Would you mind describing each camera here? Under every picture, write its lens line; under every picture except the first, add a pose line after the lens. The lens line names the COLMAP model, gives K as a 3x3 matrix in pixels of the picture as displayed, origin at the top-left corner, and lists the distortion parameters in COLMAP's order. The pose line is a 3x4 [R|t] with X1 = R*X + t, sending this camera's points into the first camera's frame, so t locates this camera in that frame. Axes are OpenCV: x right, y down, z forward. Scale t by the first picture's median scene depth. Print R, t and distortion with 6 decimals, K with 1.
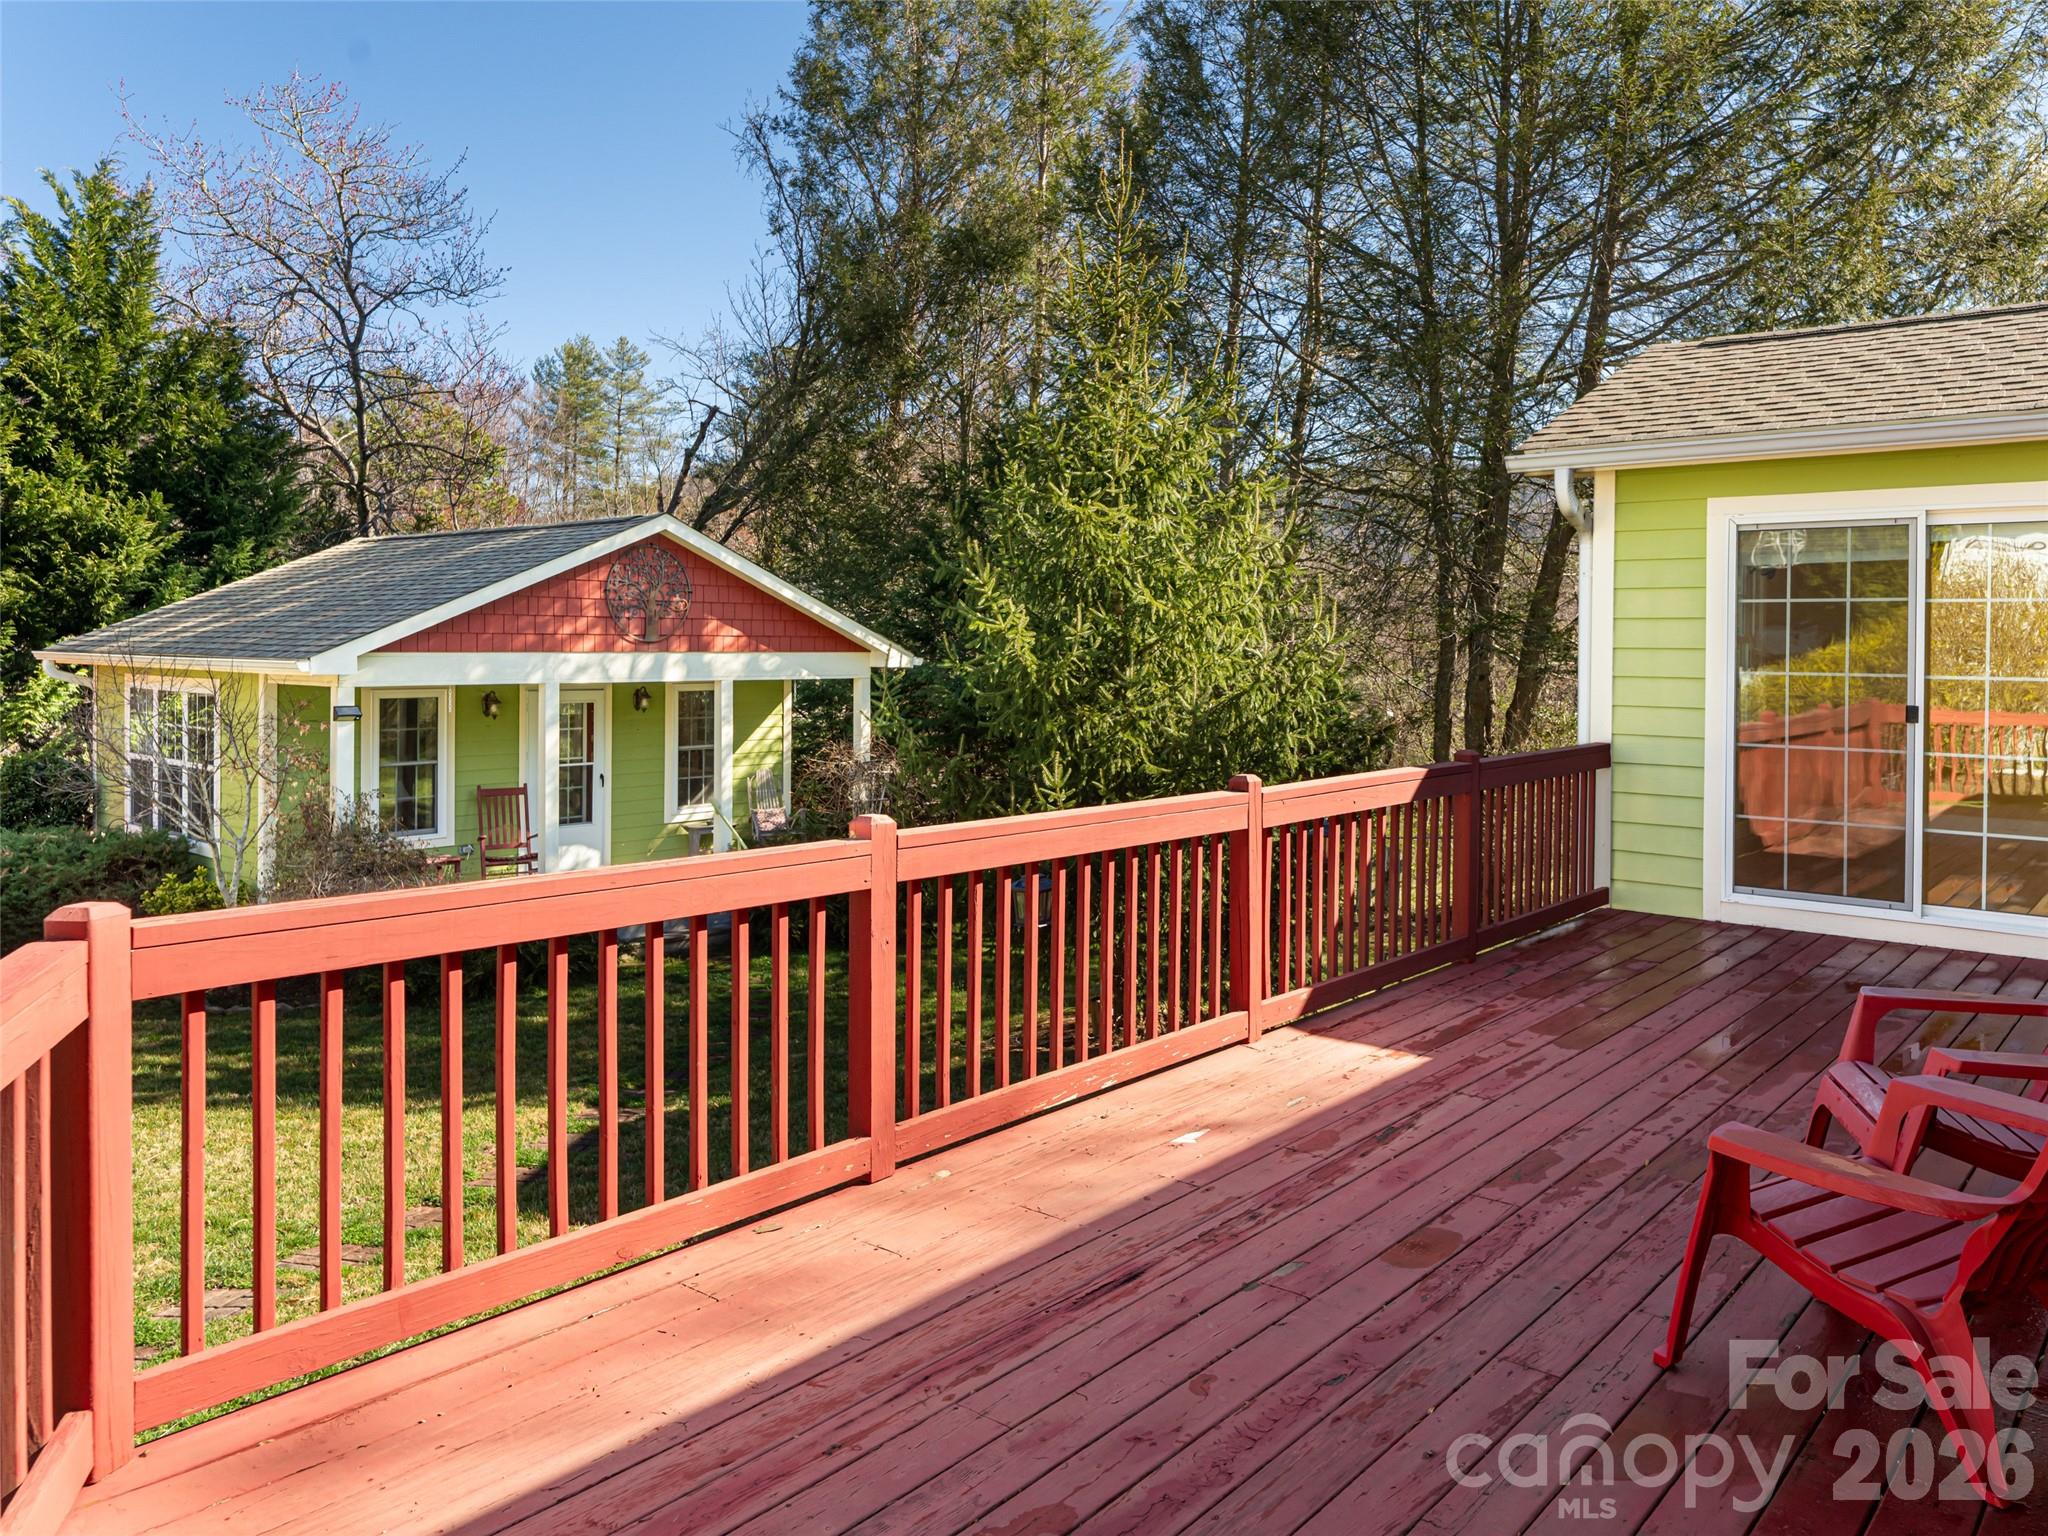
lens RADIAL K [[1317.0, 0, 1024.0], [0, 1317.0, 768.0], [0, 0, 1]] dist [0.000096, 0.000001]
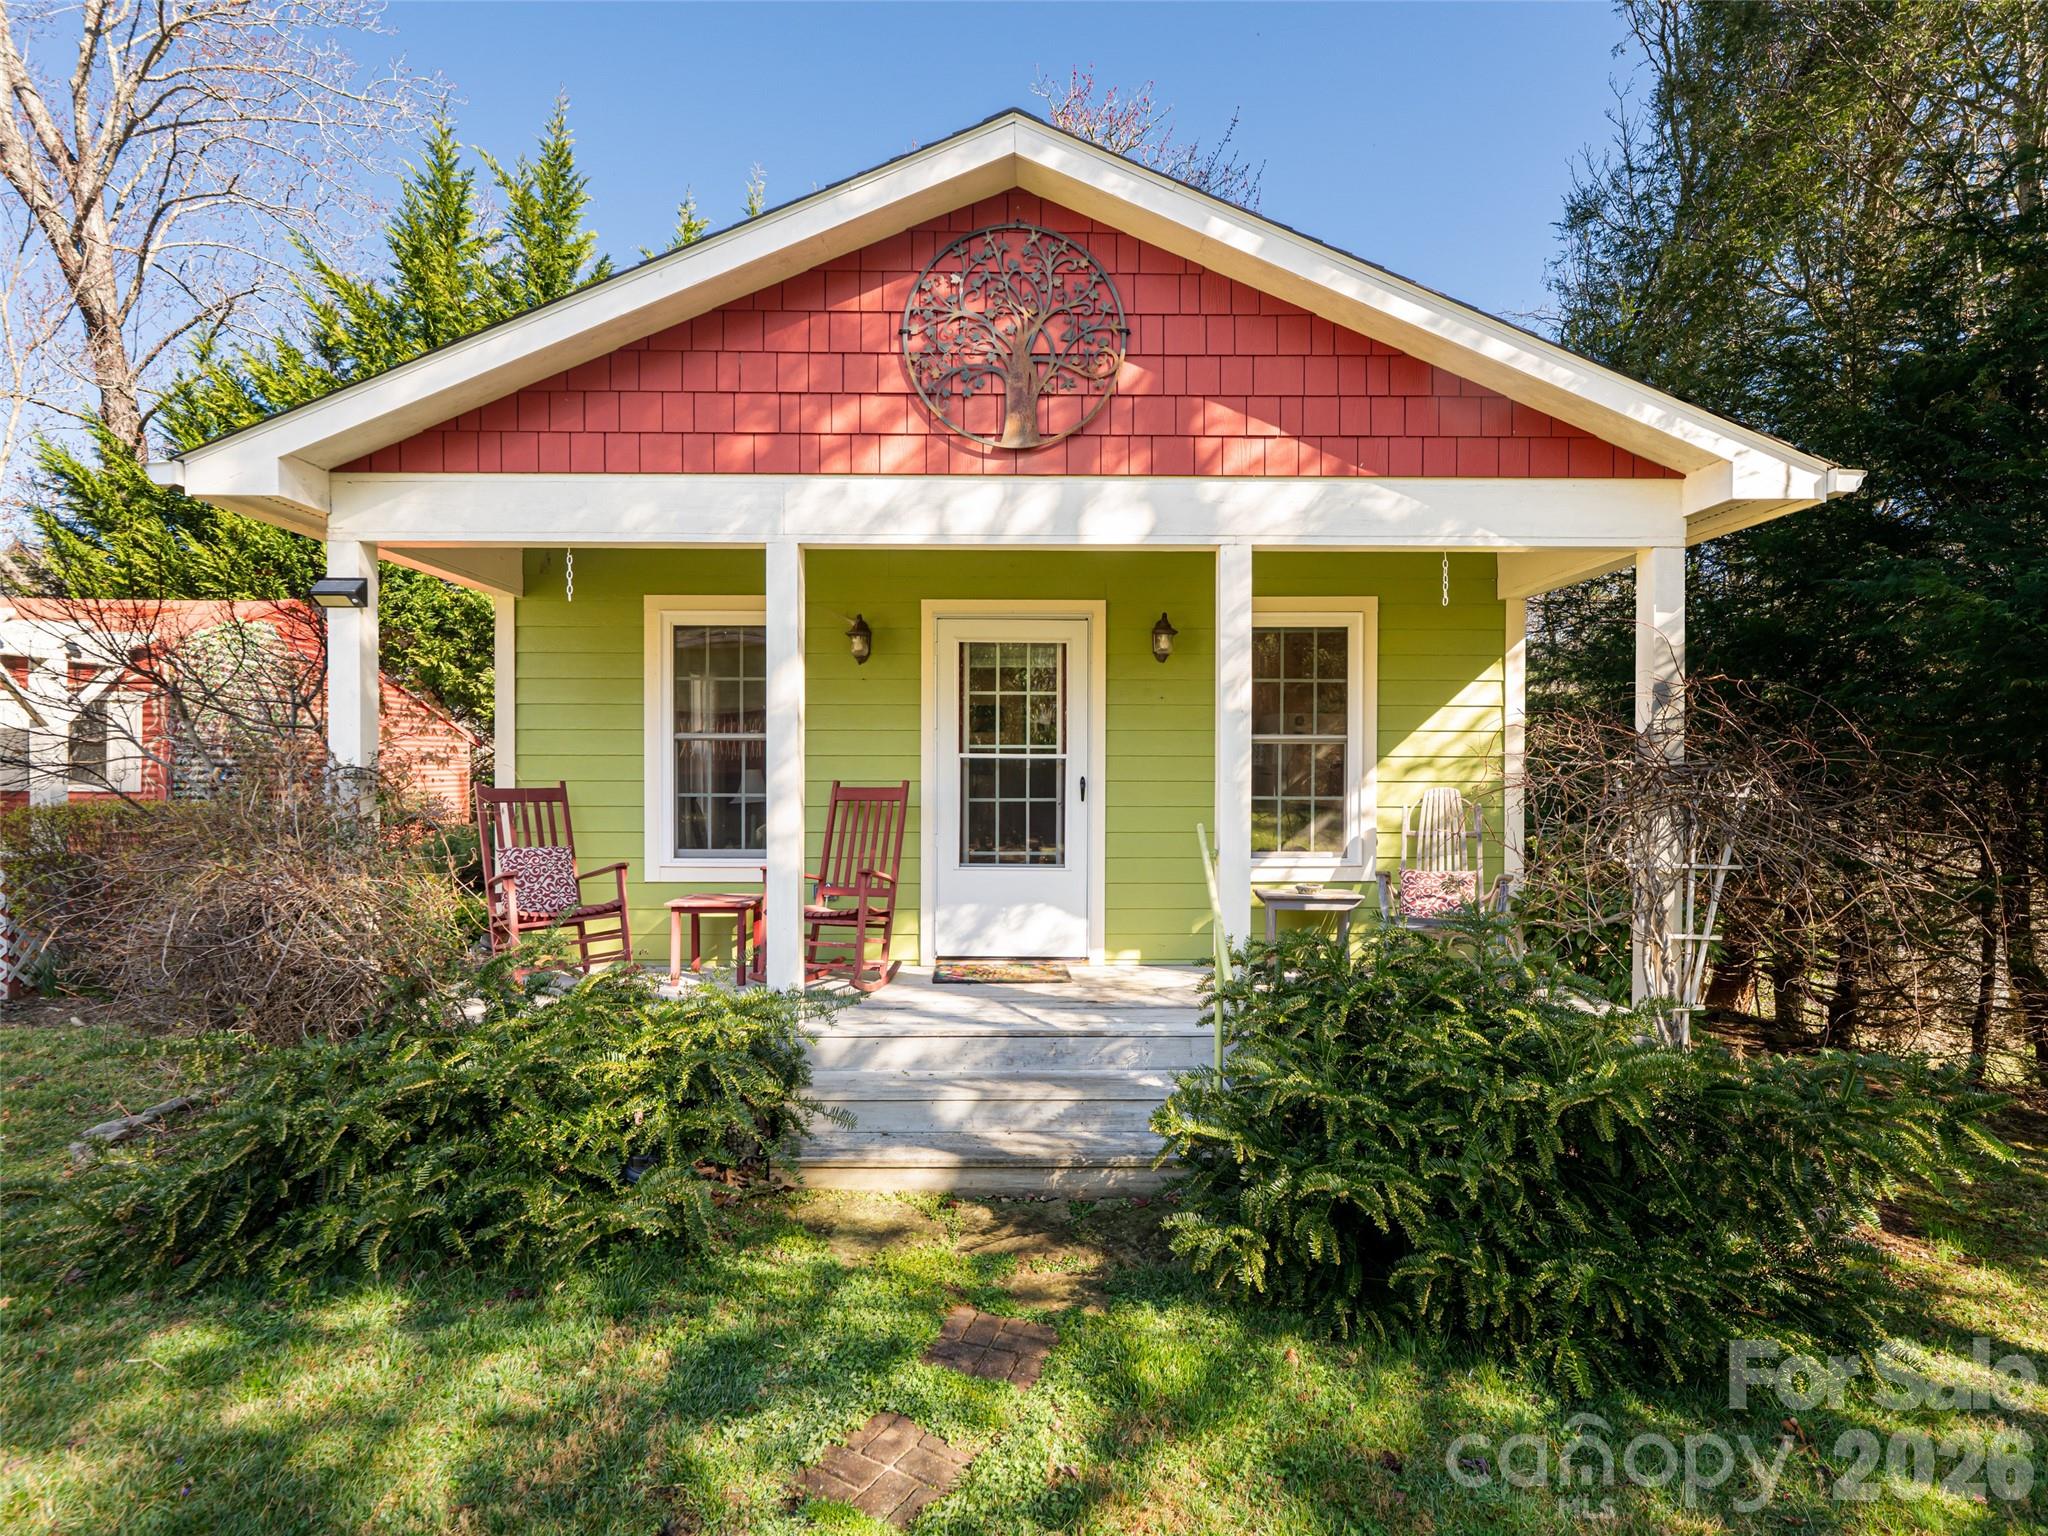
lens RADIAL K [[1029.9, 0, 1024.0], [0, 1029.9, 768.0], [0, 0, 1]] dist [-0.001459, -0.000255]
pose [[0.698497, -0.003453, -0.715604, -0.039818], [-0.060489, 0.996125, -0.063850, 0.030382], [0.713052, 0.087885, 0.695581, 0.712791]]
